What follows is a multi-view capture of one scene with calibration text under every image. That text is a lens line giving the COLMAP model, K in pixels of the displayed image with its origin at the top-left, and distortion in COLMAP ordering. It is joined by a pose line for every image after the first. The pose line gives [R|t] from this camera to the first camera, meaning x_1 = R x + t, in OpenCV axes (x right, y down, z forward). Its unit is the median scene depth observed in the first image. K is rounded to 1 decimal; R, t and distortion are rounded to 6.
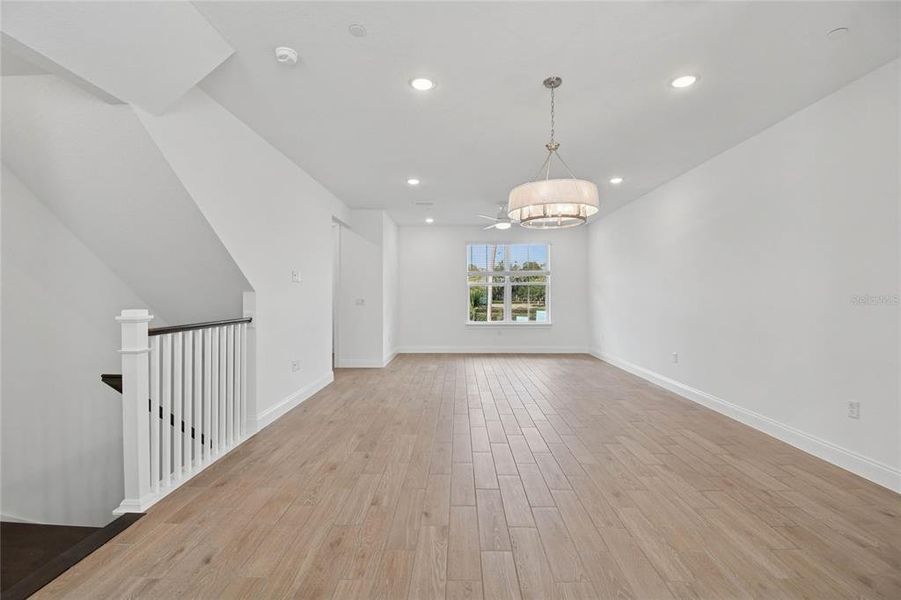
lens RADIAL K [[399.3, 0, 450.5], [0, 399.3, 290.6], [0, 0, 1]] dist [0.011020, -0.003486]
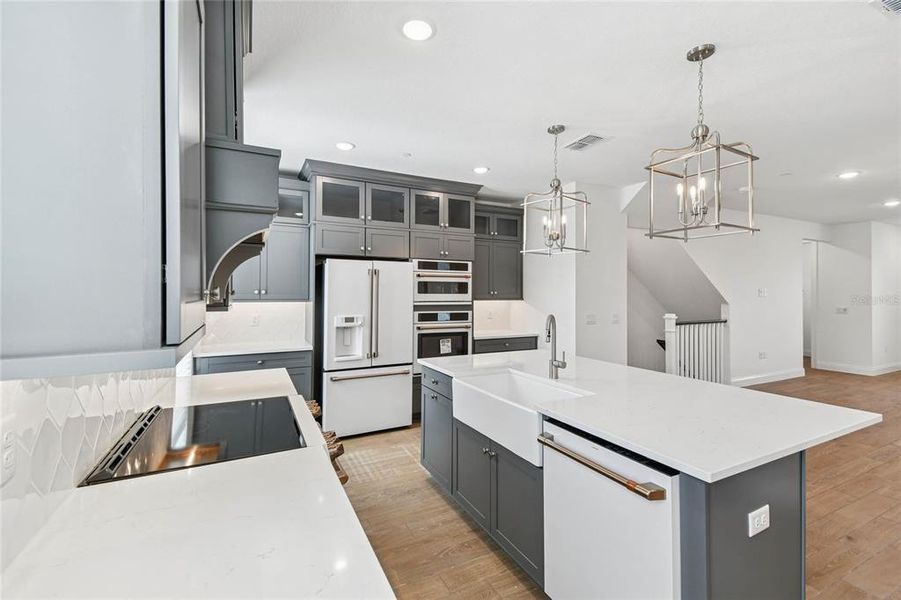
lens RADIAL K [[399.3, 0, 447.6], [0, 399.3, 292.2], [0, 0, 1]] dist [0.011020, -0.003486]
pose [[0.463132, -0.001751, -0.886288, 0.527233], [0.009016, 0.999956, 0.002736, -0.073762], [0.886244, -0.009258, 0.463127, -0.947332]]
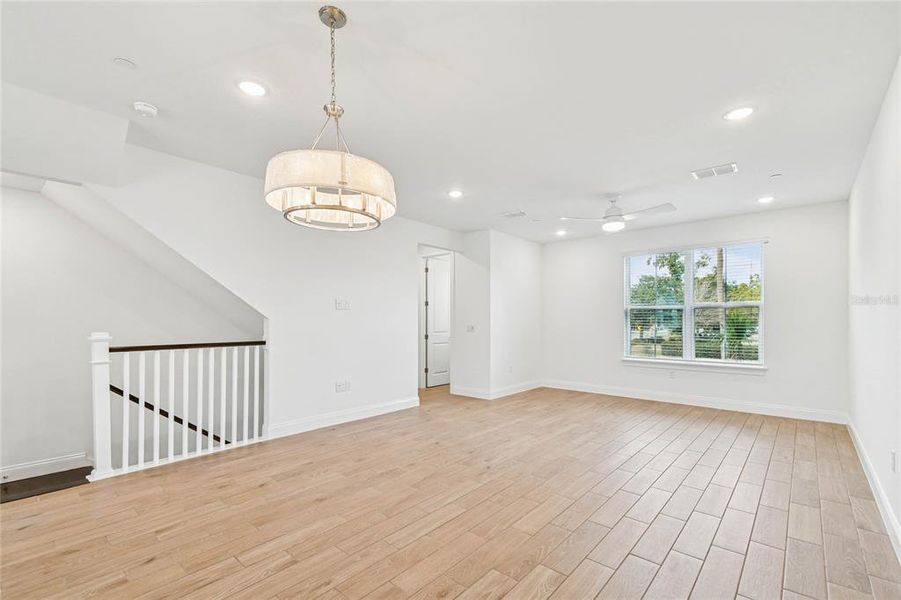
lens RADIAL K [[399.3, 0, 458.6], [0, 399.3, 318.2], [0, 0, 1]] dist [0.011020, -0.003486]
pose [[0.781356, -0.005848, -0.624059, 0.780774], [0.008155, 0.999966, 0.000840, 0.005826], [0.624033, -0.005746, 0.781377, 0.523891]]
